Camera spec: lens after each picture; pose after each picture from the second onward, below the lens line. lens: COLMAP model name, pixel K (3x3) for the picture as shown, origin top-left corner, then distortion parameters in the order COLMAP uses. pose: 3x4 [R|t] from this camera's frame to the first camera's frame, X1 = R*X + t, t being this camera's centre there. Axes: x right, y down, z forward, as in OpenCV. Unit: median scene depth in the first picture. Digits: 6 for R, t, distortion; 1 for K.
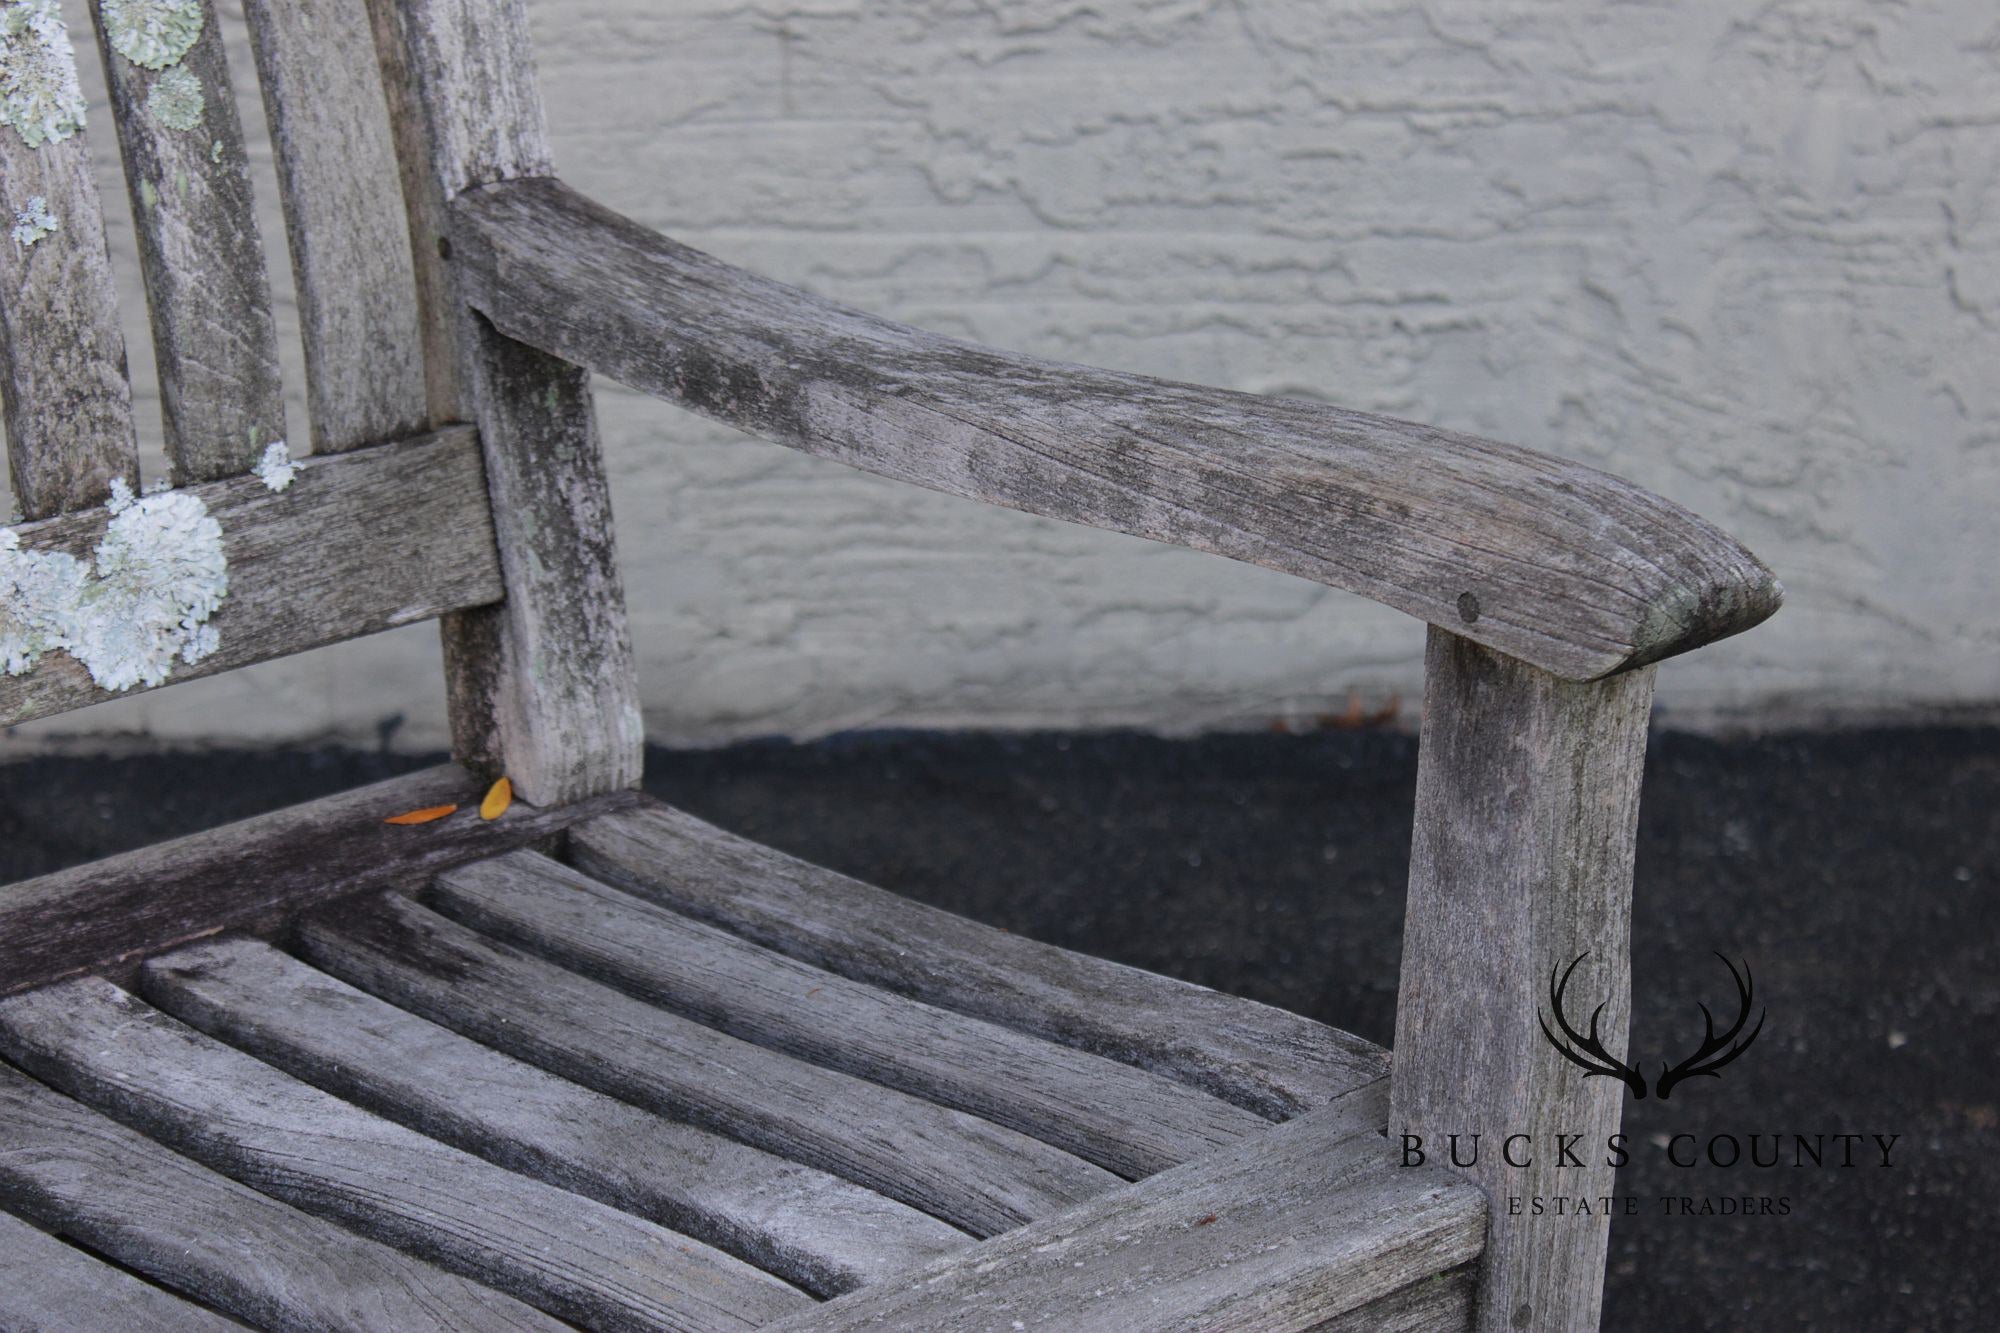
lens RADIAL K [[4721.4, 0, 1000.0], [0, 4721.4, 666.5], [0, 0, 1]] dist [0.071184, 0.184172]
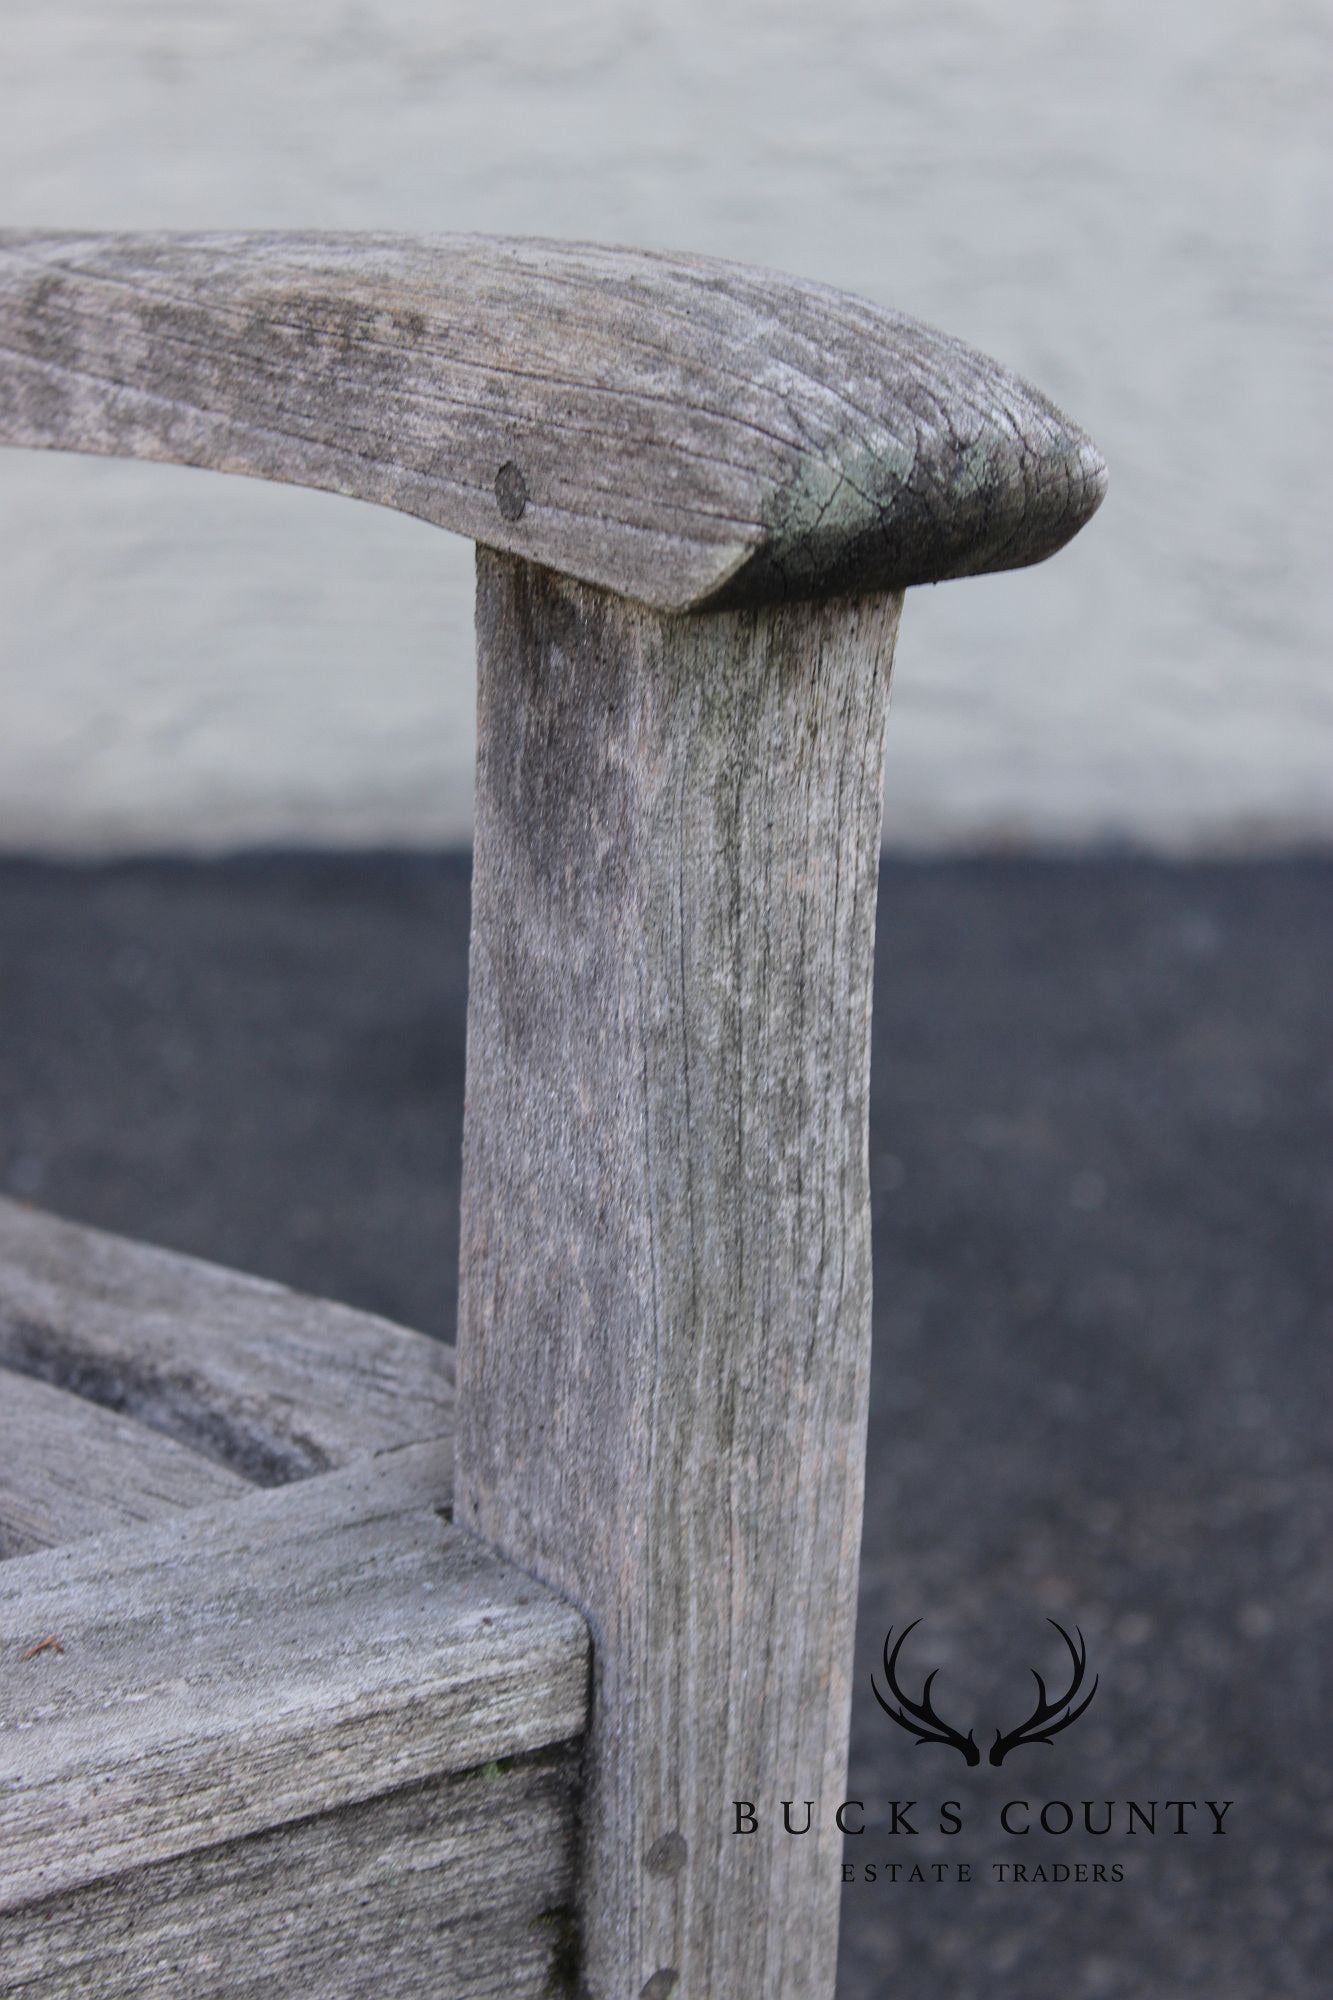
lens RADIAL K [[4721.4, 0, 666.5], [0, 4721.4, 1000.0], [0, 0, 1]] dist [0.071184, 0.184172]
pose [[0.995805, 0.025617, -0.087847, 0.148305], [-0.030736, 0.997877, -0.057417, 0.067050], [0.086190, 0.059877, 0.994478, 0.429904]]
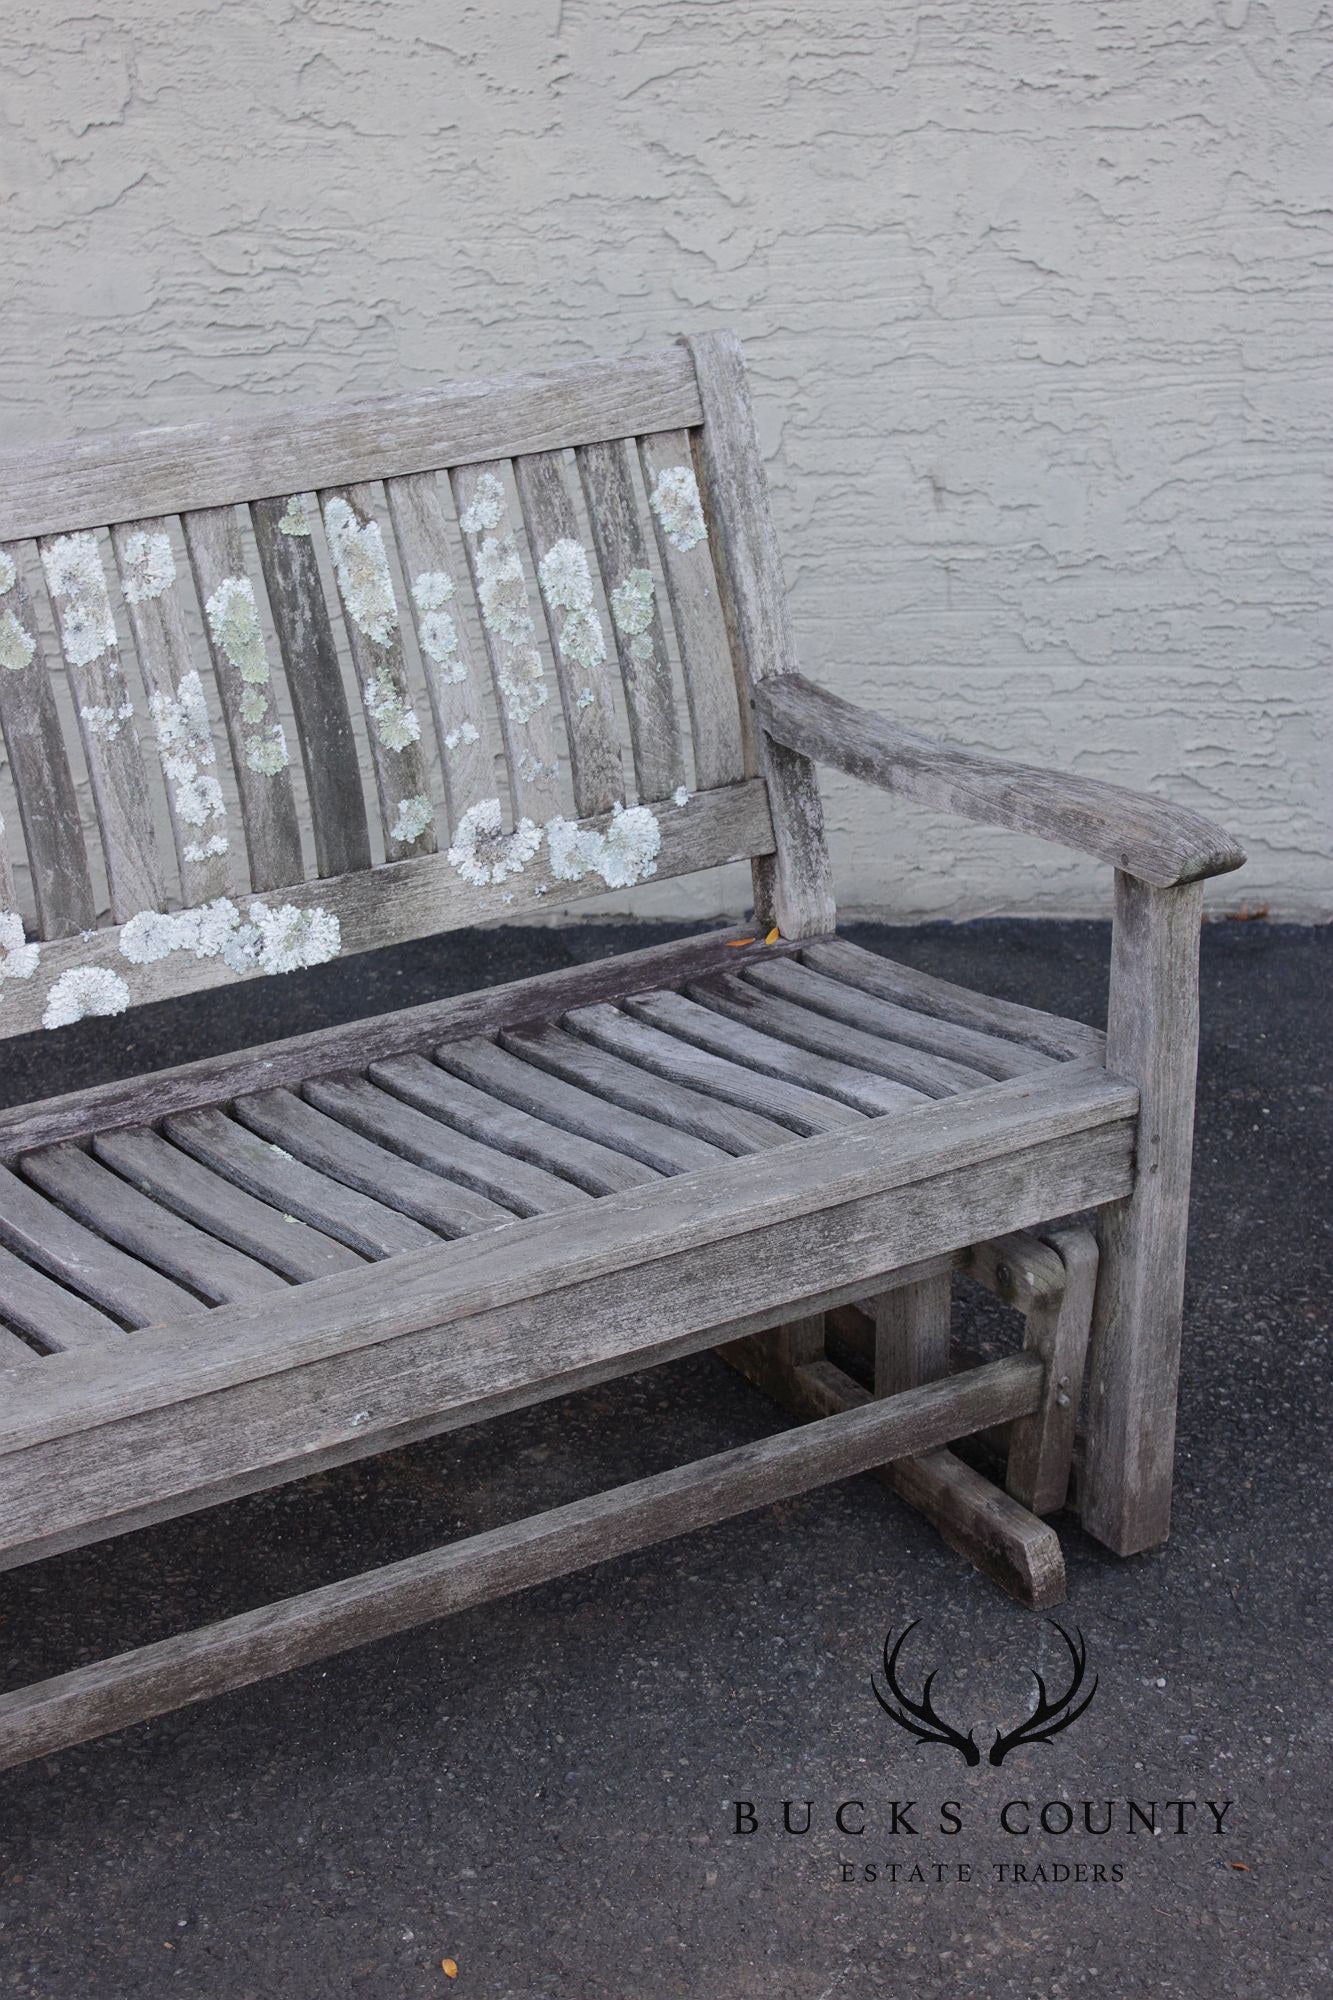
lens RADIAL K [[3423.4, 0, 666.5], [0, 3423.4, 1000.0], [0, 0, 1]] dist [-0.005762, 0.108618]
pose [[0.985256, 0.016919, -0.170249, 0.155425], [-0.011697, 0.999431, 0.031633, 0.007280], [0.170687, -0.029175, 0.984893, -0.811421]]
